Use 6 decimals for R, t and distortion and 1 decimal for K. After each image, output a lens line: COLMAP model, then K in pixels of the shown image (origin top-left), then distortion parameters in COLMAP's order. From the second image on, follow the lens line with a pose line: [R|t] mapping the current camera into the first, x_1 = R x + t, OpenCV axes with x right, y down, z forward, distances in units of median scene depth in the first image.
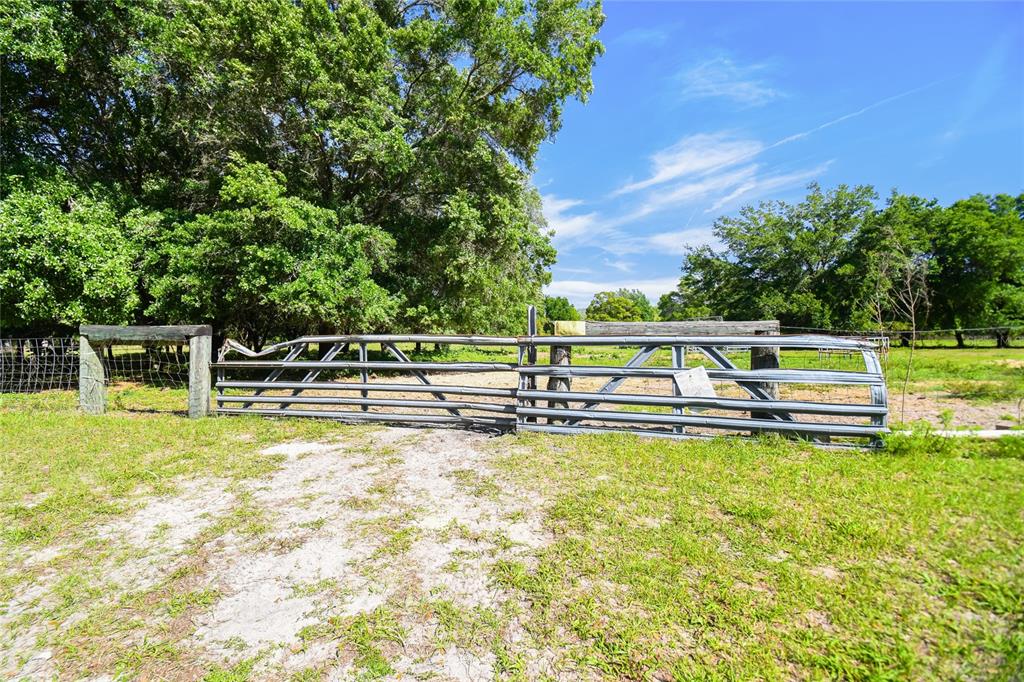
lens RADIAL K [[396.8, 0, 512.0], [0, 396.8, 341.0], [0, 0, 1]] dist [0.019625, -0.016359]
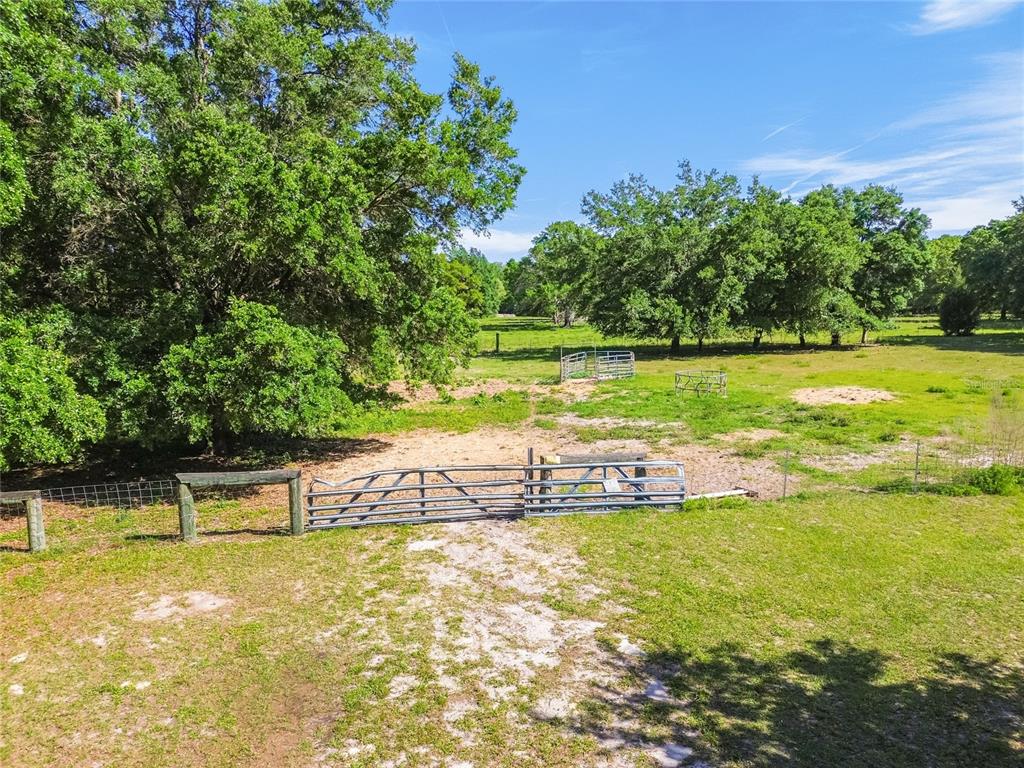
lens RADIAL K [[723.8, 0, 513.5], [0, 723.8, 387.8], [0, 0, 1]] dist [0.059756, -0.058974]
pose [[0.914133, -0.061397, 0.400739, -1.314541], [-0.005733, 0.986410, 0.164205, -0.895262], [-0.405375, -0.152403, 0.901357, -1.862798]]
